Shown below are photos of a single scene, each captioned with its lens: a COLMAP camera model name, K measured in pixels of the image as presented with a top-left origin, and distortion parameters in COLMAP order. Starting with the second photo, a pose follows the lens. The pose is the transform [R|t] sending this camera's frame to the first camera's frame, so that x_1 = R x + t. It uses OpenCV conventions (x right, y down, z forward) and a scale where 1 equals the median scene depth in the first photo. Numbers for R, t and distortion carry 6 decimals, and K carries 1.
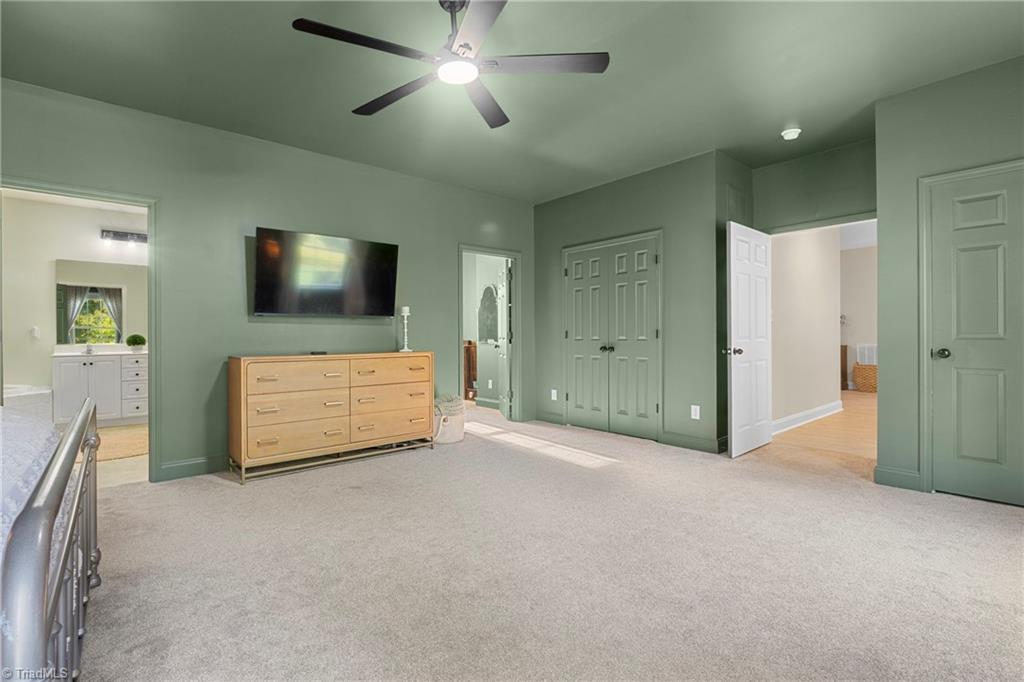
lens RADIAL K [[467.9, 0, 512.1], [0, 467.9, 336.5], [0, 0, 1]] dist [-0.001575, -0.001897]
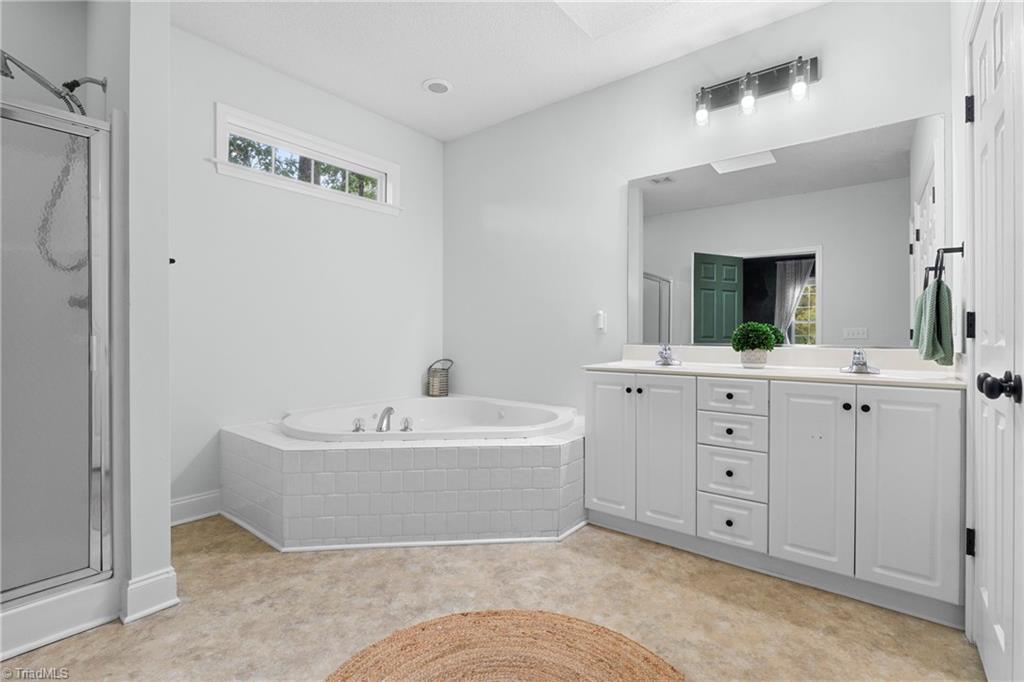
lens RADIAL K [[467.9, 0, 511.4], [0, 467.9, 335.4], [0, 0, 1]] dist [-0.001575, -0.001897]
pose [[0.195680, 0.009666, -0.980620, -0.479242], [-0.005382, 0.999947, 0.008783, 0.004399], [0.980653, 0.003559, 0.195721, 0.761442]]
